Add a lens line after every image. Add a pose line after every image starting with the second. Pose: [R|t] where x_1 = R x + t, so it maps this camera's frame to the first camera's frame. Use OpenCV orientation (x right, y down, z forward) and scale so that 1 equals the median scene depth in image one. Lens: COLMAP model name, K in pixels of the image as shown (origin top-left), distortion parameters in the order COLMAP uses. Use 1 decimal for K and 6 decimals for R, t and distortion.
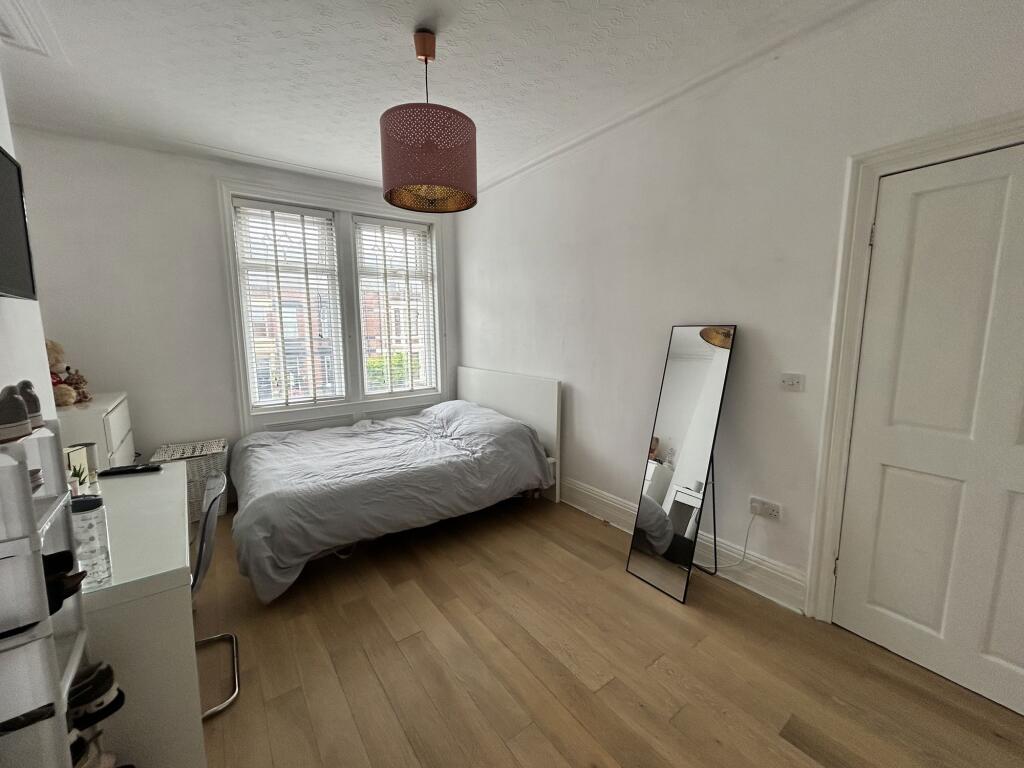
lens RADIAL K [[410.0, 0, 512.0], [0, 410.0, 384.0], [0, 0, 1]] dist [0.000004, 0.000145]
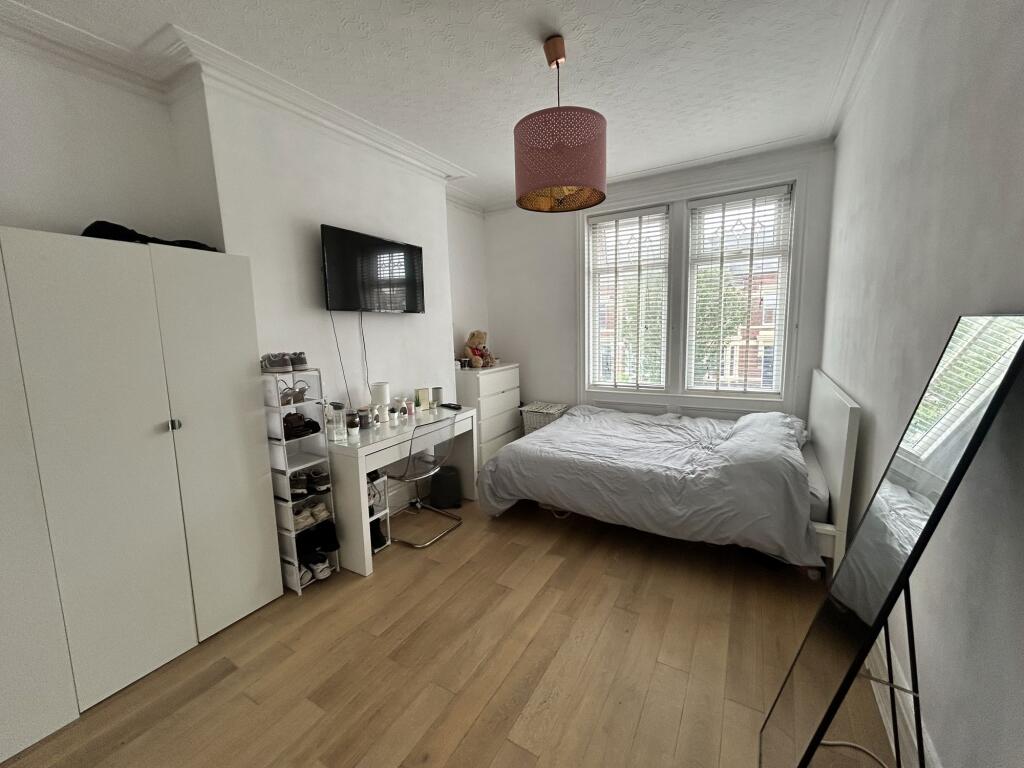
lens RADIAL K [[410.0, 0, 512.0], [0, 410.0, 384.0], [0, 0, 1]] dist [0.000004, 0.000145]
pose [[0.395046, 0.129447, -0.909495, 0.528942], [-0.098419, 0.990288, 0.098197, -0.057798], [0.913374, 0.050719, 0.403950, 0.351817]]
